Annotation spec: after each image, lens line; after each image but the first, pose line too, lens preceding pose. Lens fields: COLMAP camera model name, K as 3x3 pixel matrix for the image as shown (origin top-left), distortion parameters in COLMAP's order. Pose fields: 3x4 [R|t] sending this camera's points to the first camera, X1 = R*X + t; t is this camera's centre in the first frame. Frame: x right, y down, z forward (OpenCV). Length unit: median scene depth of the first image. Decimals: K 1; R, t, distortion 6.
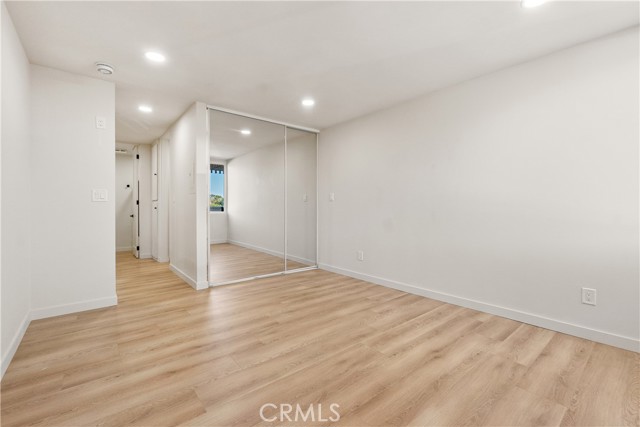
lens RADIAL K [[276.3, 0, 315.6], [0, 276.3, 209.7], [0, 0, 1]] dist [-0.004118, -0.000356]
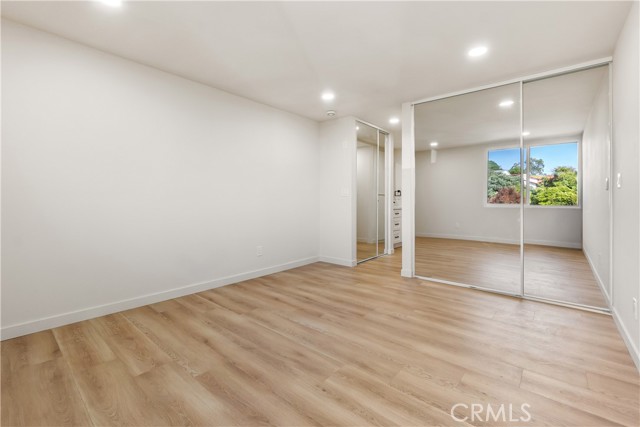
lens RADIAL K [[279.5, 0, 317.2], [0, 279.5, 195.6], [0, 0, 1]] dist [0.000411, 0.000068]
pose [[0.176138, -0.016056, -0.984235, 0.926056], [-0.009245, 0.999796, -0.017964, -0.004209], [0.984322, 0.012264, 0.175953, 0.729338]]
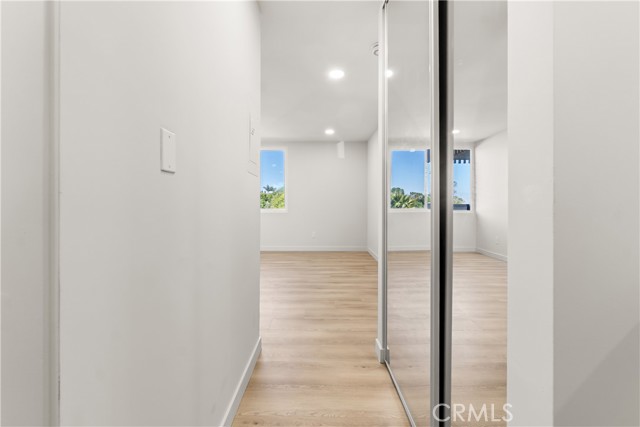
lens RADIAL K [[284.9, 0, 316.8], [0, 284.9, 209.3], [0, 0, 1]] dist [-0.000532, -0.000043]
pose [[-0.771066, -0.022480, 0.636358, -1.370548], [-0.001645, 0.999444, 0.033313, -0.027434], [-0.636753, 0.024640, -0.770674, 2.122896]]
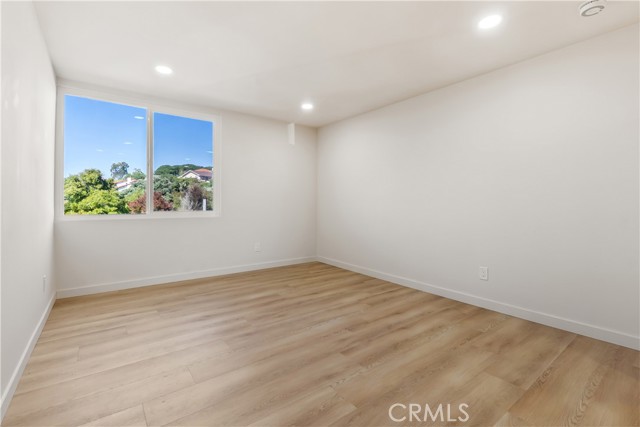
lens RADIAL K [[284.9, 0, 316.8], [0, 284.9, 209.3], [0, 0, 1]] dist [-0.000532, -0.000043]
pose [[-0.999588, -0.010550, 0.026697, -0.091651], [-0.009713, 0.999463, 0.031305, -0.016483], [-0.027013, 0.031033, -0.999153, 1.982654]]
